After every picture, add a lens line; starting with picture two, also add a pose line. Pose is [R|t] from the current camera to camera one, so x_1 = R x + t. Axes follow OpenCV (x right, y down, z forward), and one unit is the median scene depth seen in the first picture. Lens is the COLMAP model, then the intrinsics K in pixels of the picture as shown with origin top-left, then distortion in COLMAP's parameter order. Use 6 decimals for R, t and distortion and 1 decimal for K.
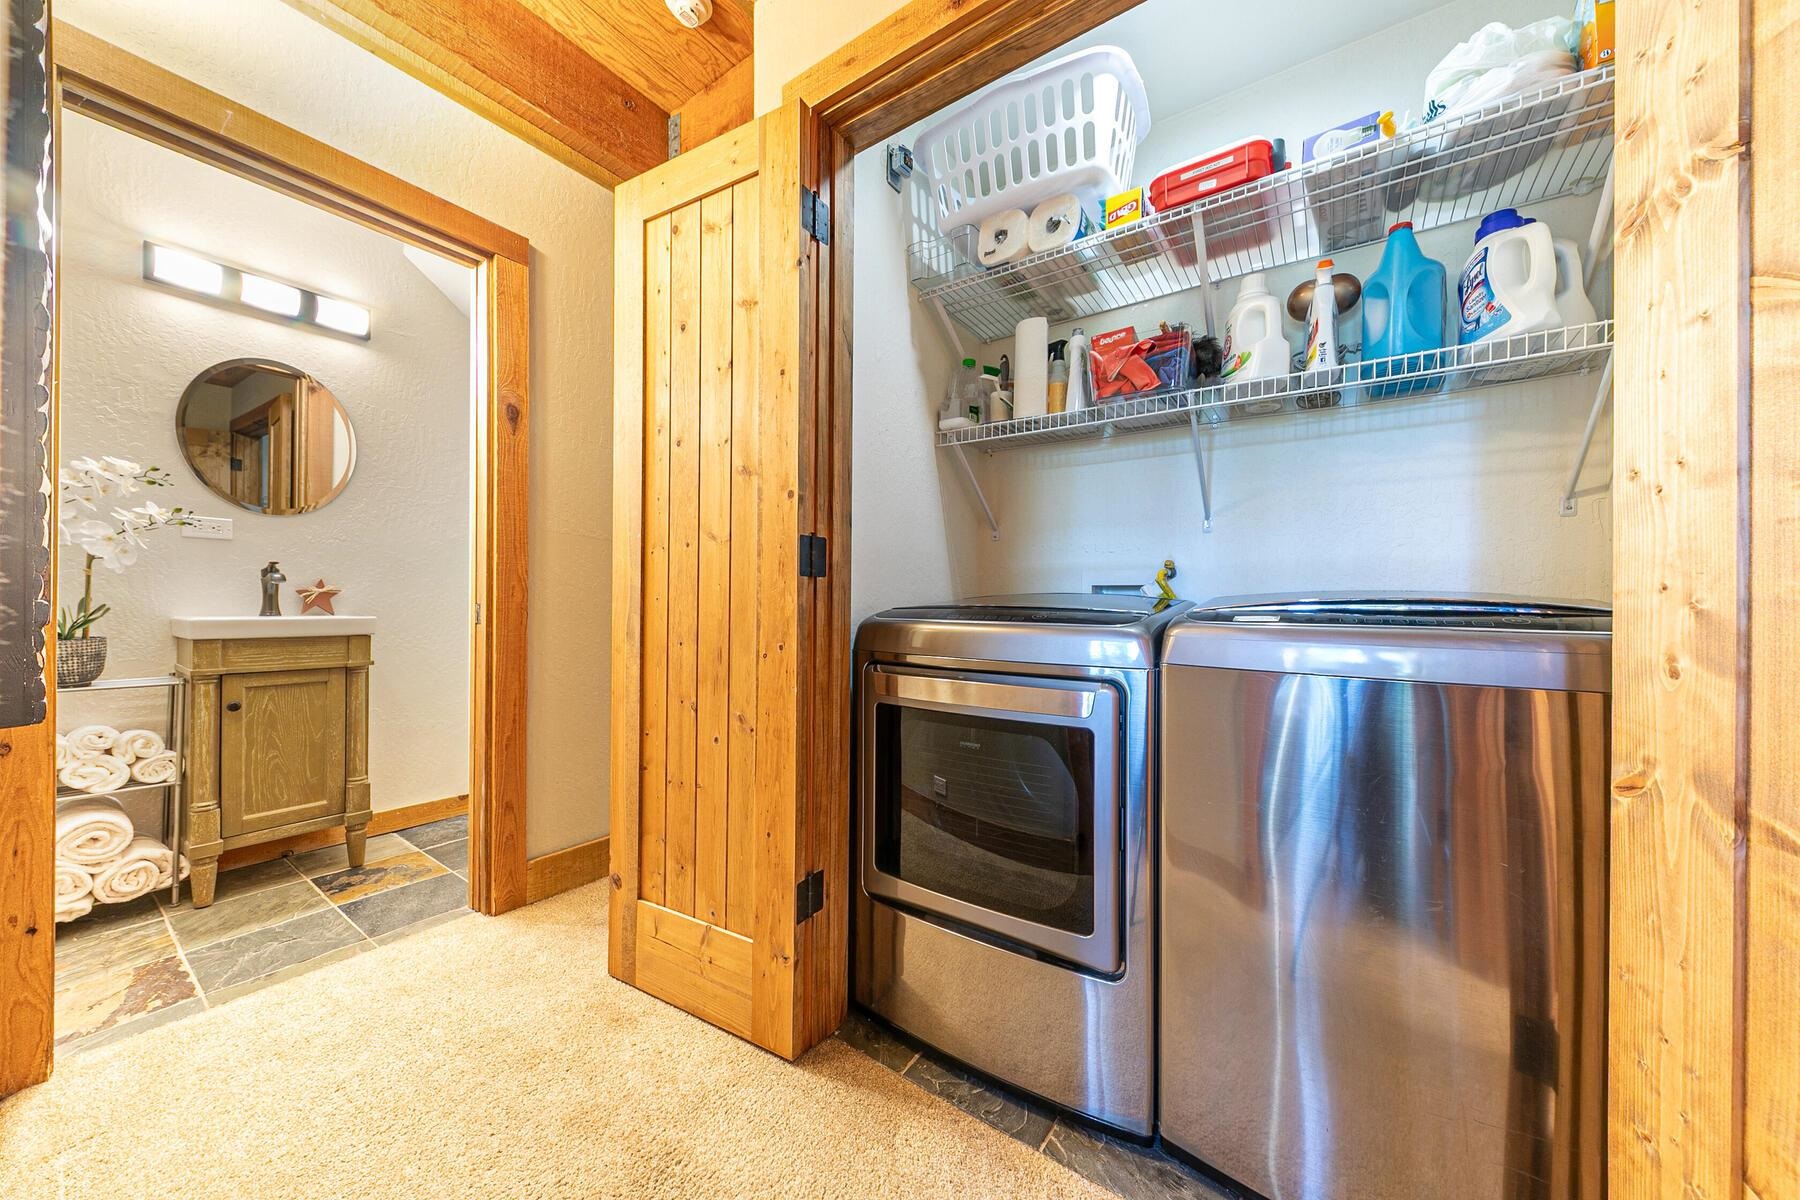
lens RADIAL K [[618.8, 0, 906.3], [0, 618.8, 609.9], [0, 0, 1]] dist [0.009127, -0.002611]
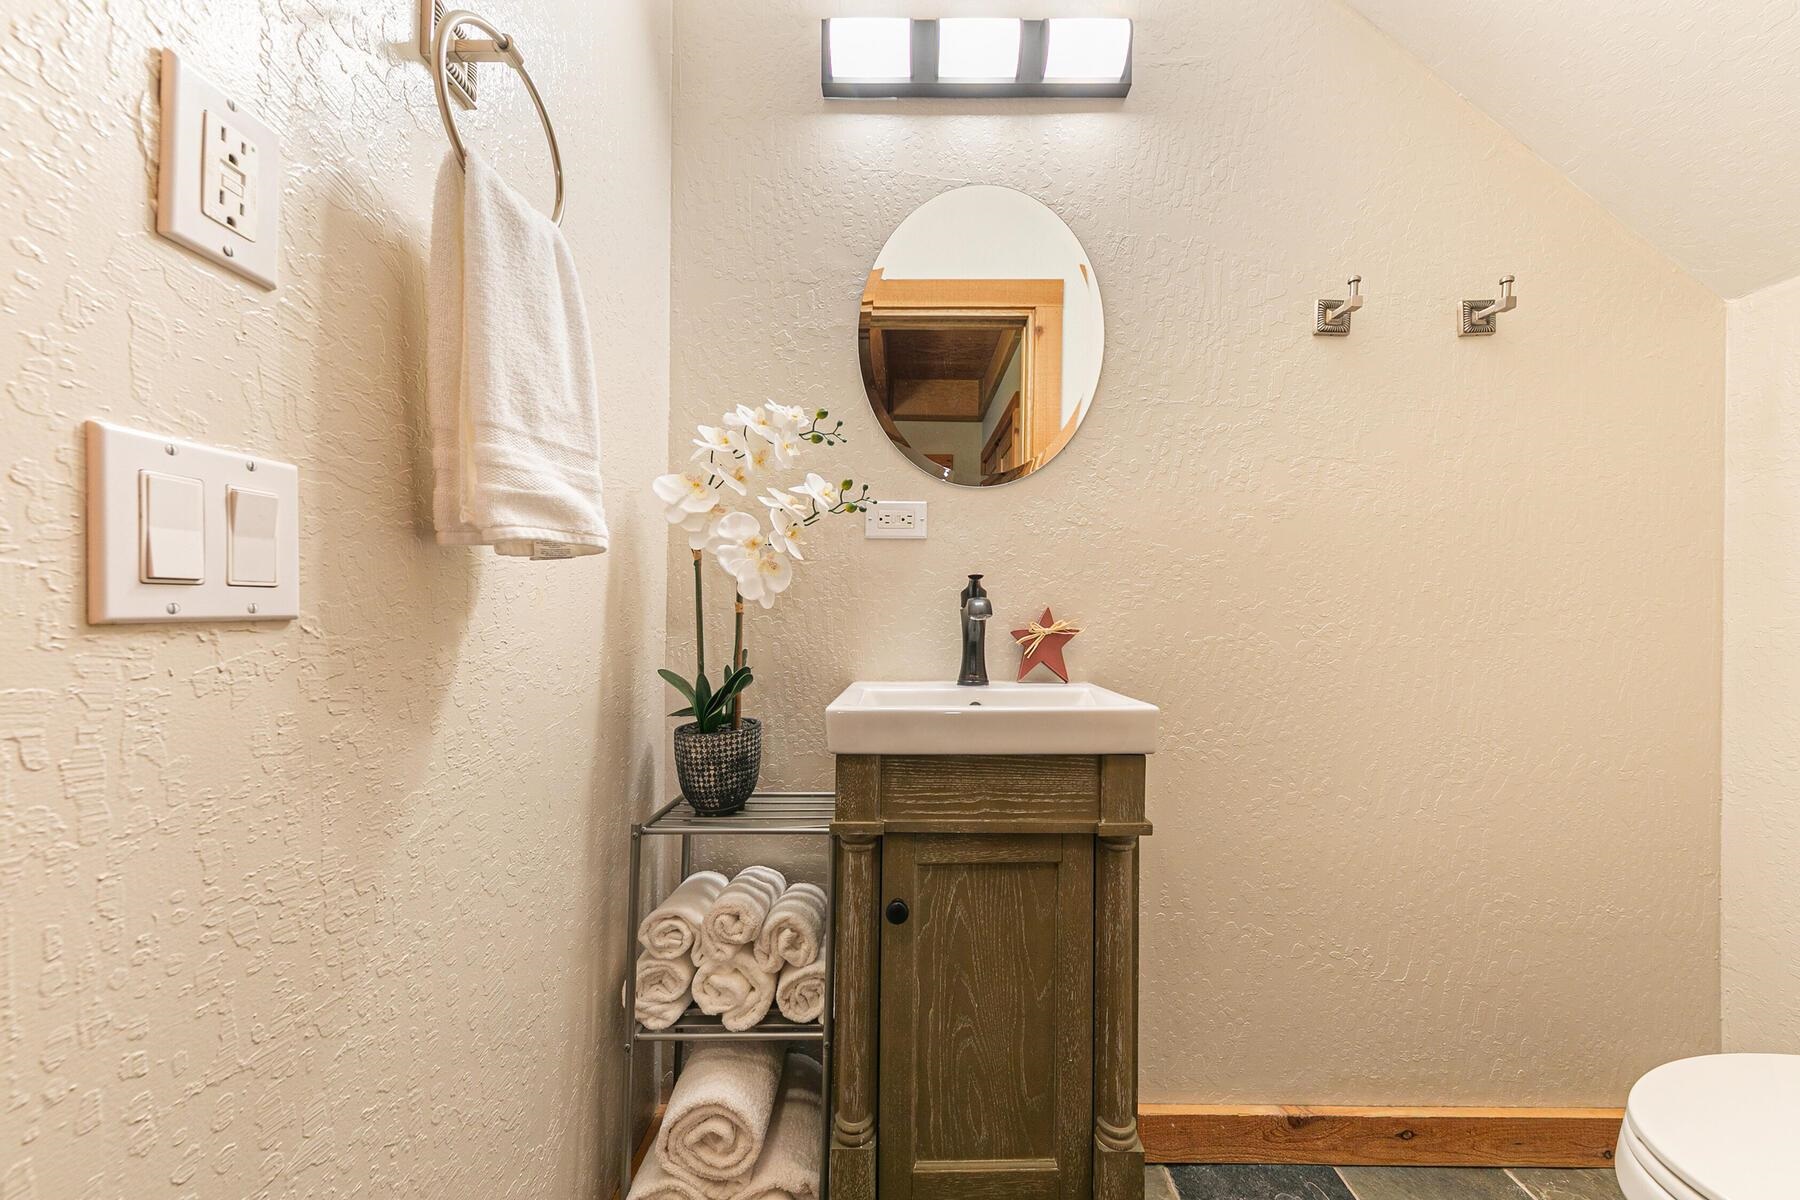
lens RADIAL K [[618.8, 0, 906.3], [0, 618.8, 609.9], [0, 0, 1]] dist [0.009127, -0.002611]
pose [[0.557262, -0.001256, -0.830336, -0.699275], [-0.005014, 0.999976, -0.004877, -0.051129], [0.830321, 0.006881, 0.557242, 0.743841]]
